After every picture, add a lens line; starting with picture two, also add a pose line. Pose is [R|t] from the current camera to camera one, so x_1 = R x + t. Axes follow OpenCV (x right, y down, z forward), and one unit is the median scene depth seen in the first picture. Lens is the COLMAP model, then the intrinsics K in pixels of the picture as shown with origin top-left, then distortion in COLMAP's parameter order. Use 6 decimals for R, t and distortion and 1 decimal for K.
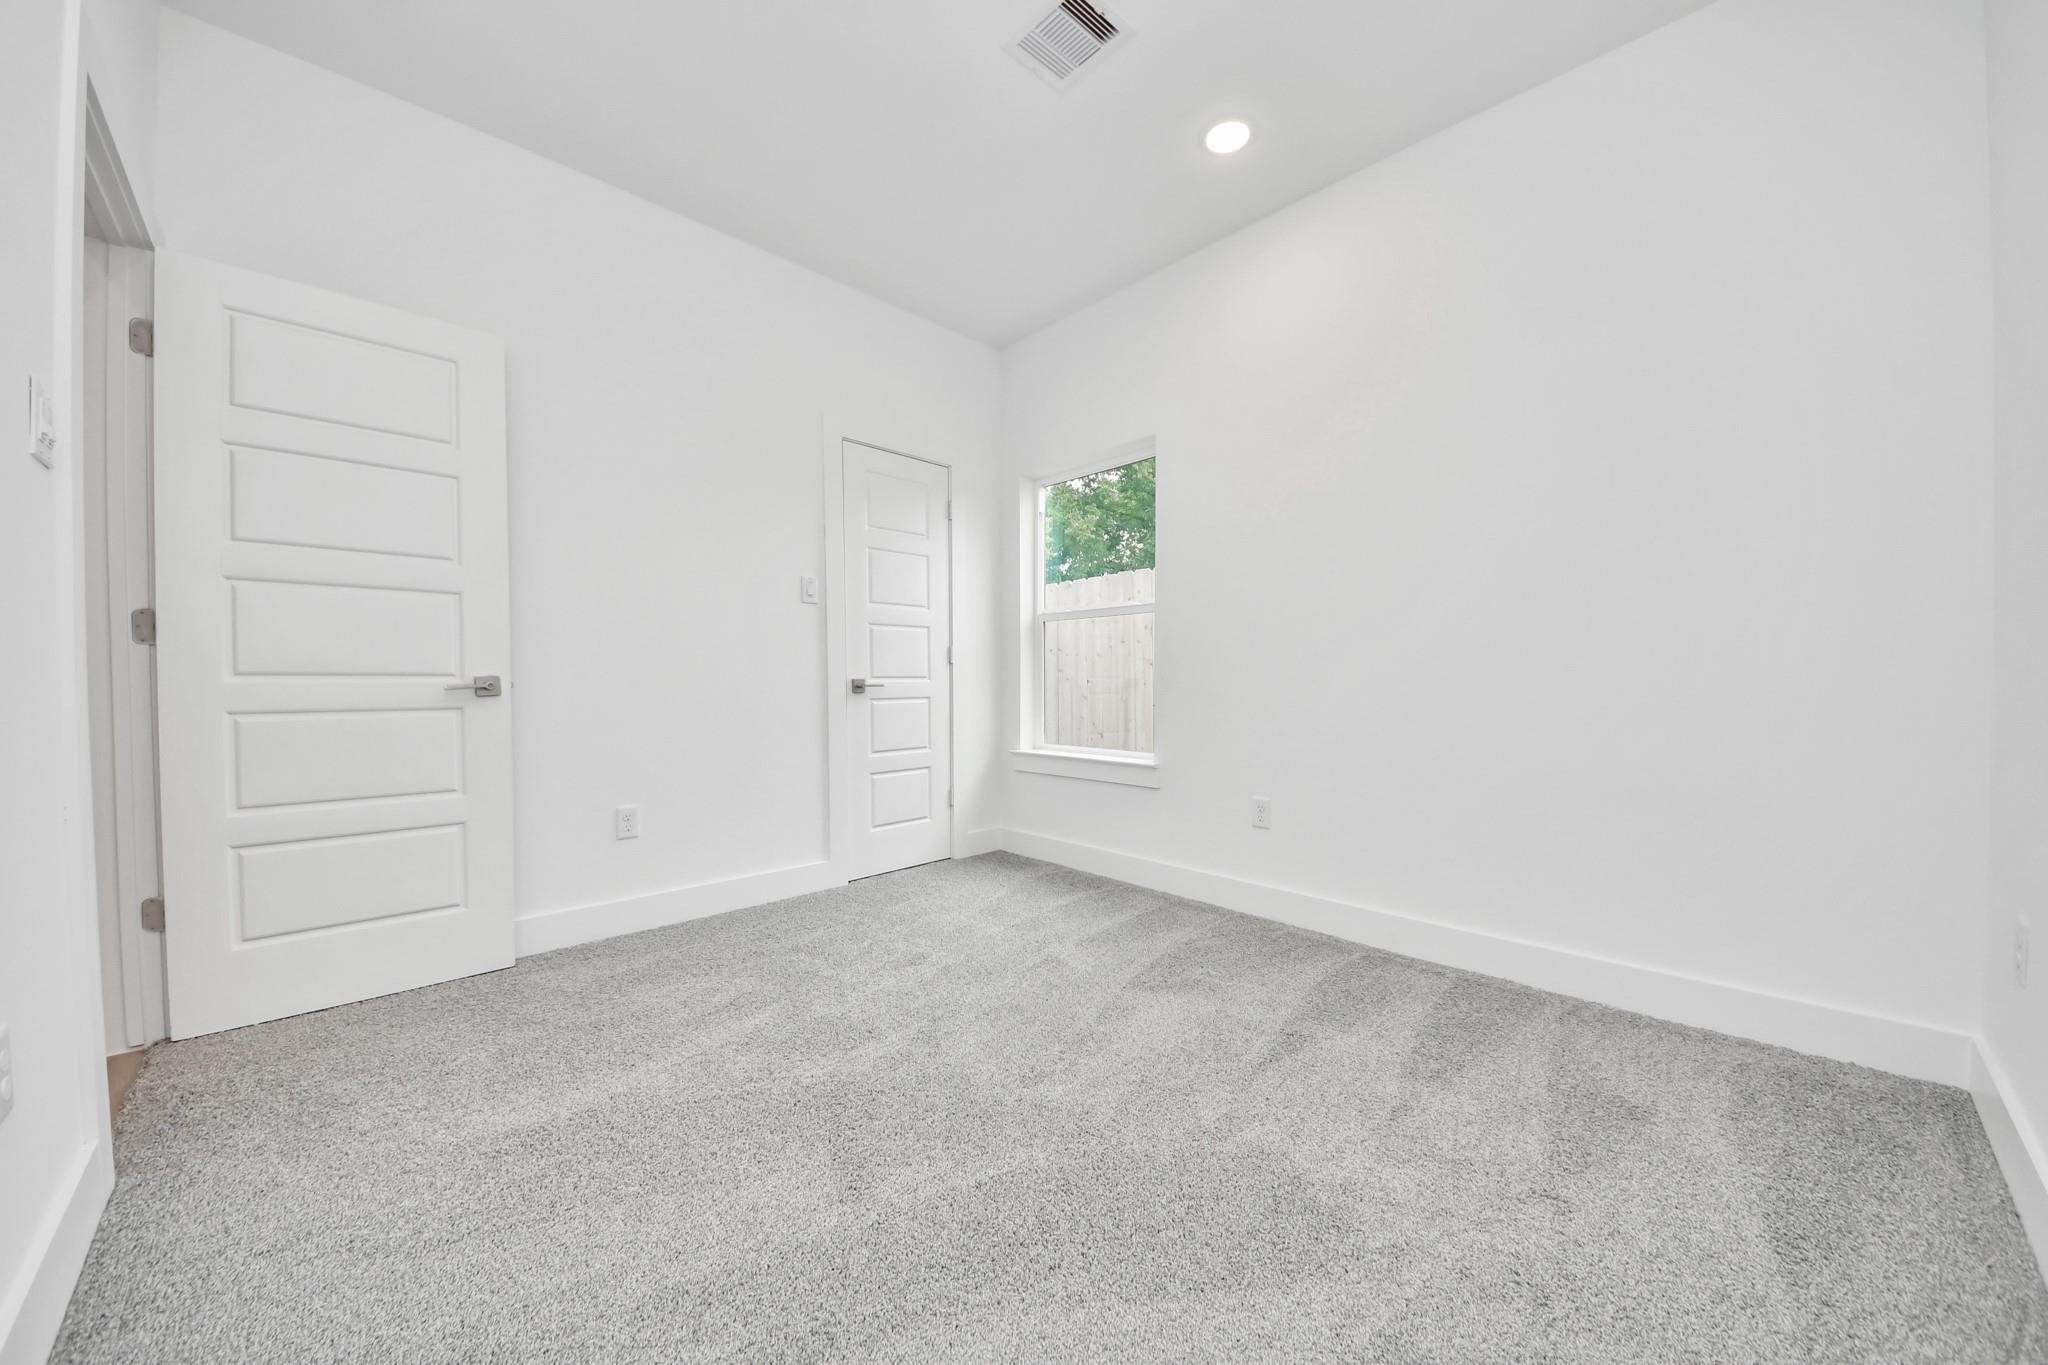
lens RADIAL K [[722.2, 0, 1027.6], [0, 722.2, 696.2], [0, 0, 1]] dist [0.020262, -0.014329]
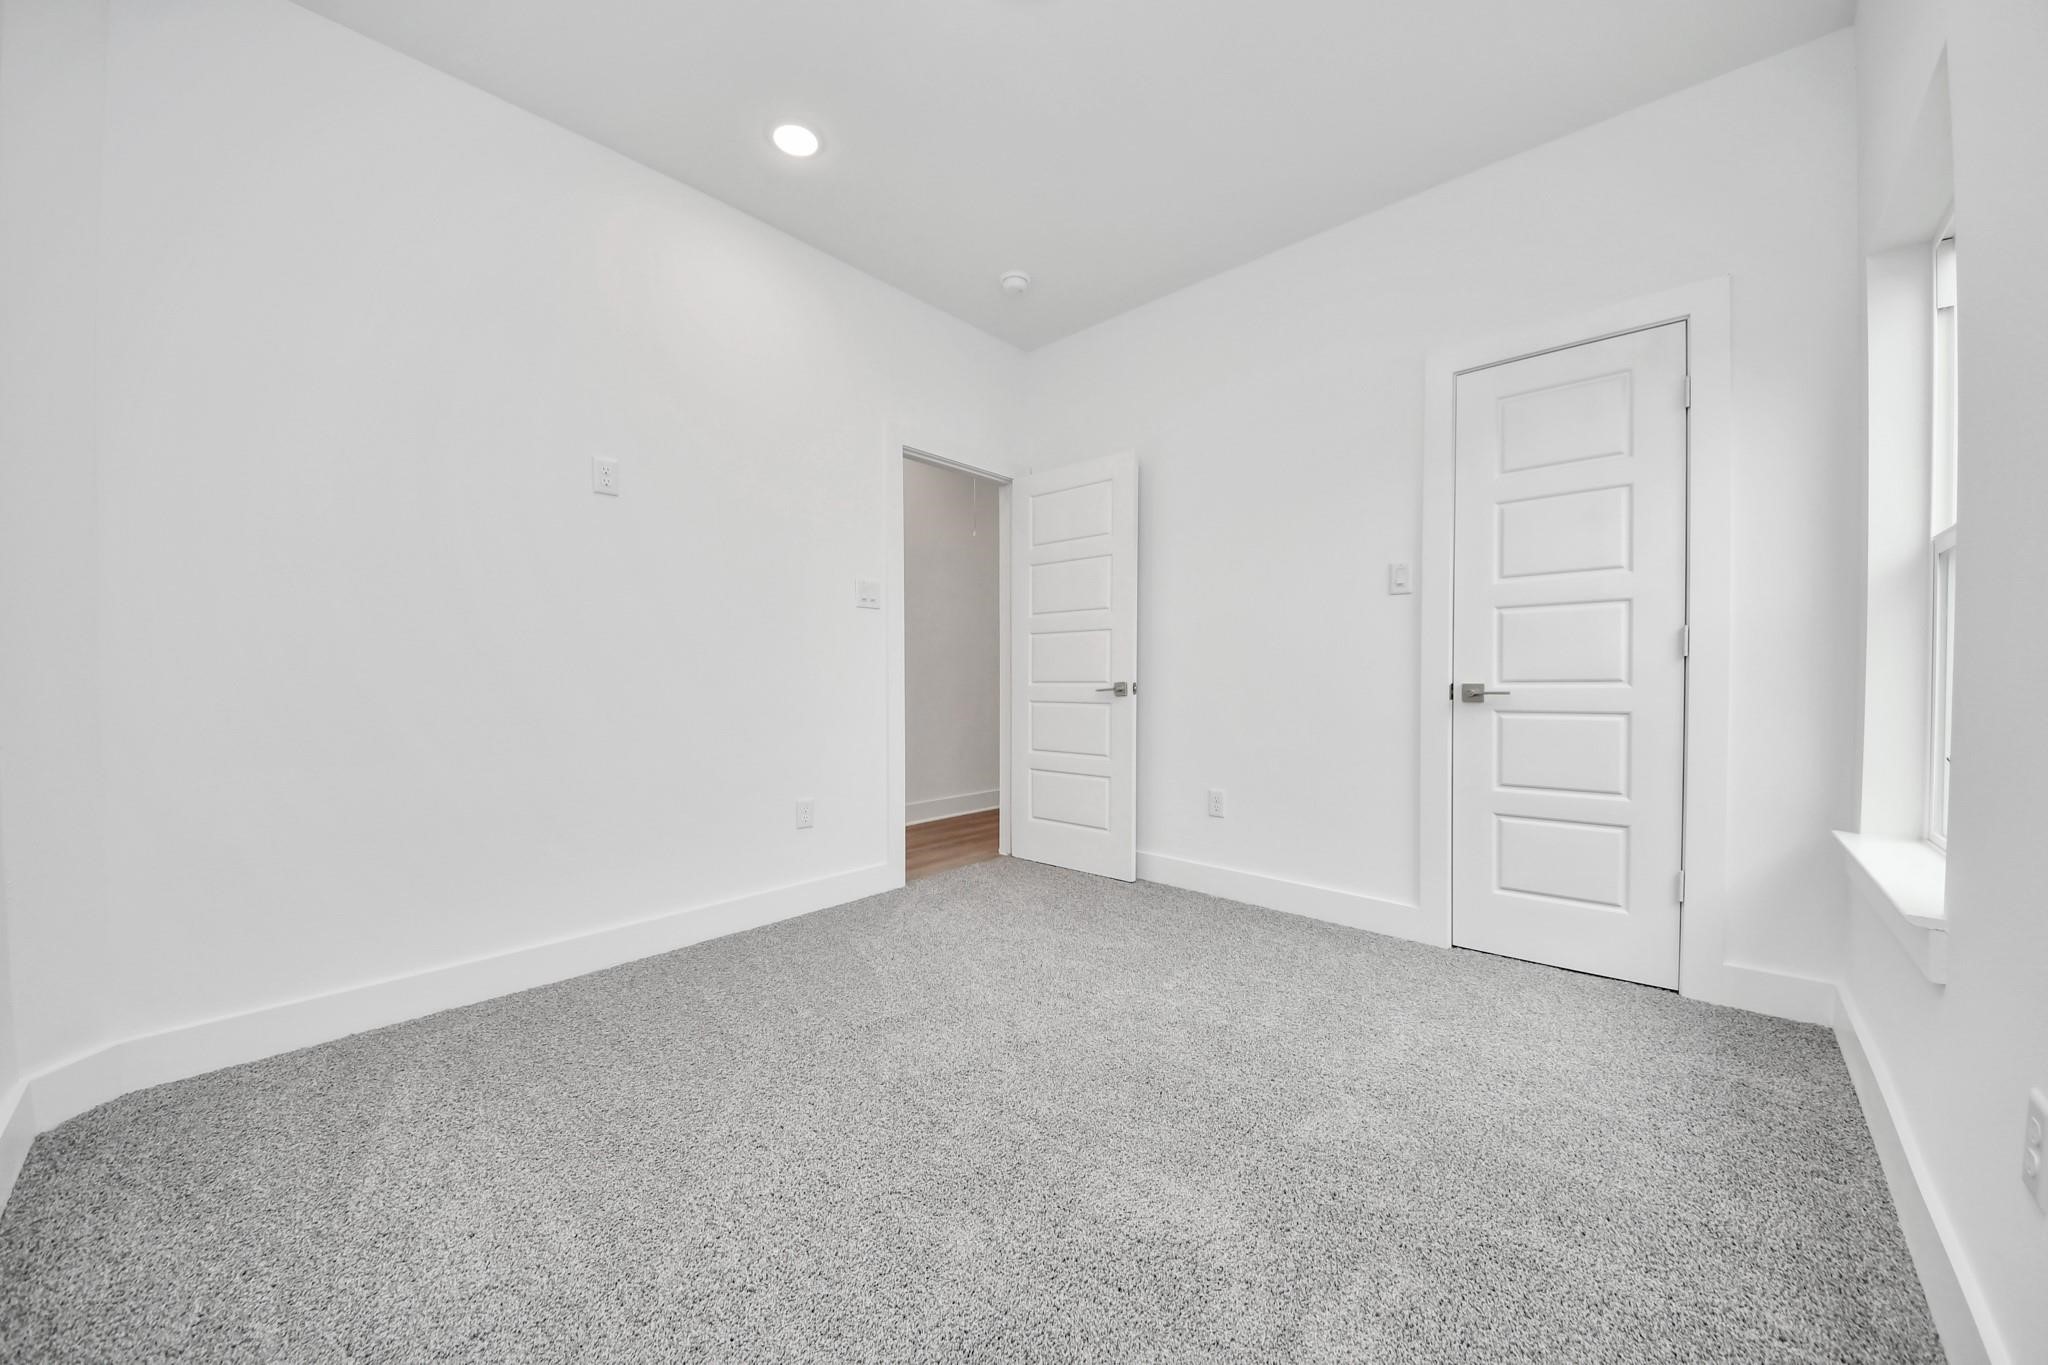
lens RADIAL K [[722.2, 0, 1027.6], [0, 722.2, 696.2], [0, 0, 1]] dist [0.020262, -0.014329]
pose [[0.053251, 0.021641, -0.998347, 0.521728], [-0.020404, 0.999580, 0.020580, -0.017843], [0.998373, 0.019274, 0.053670, 0.522547]]
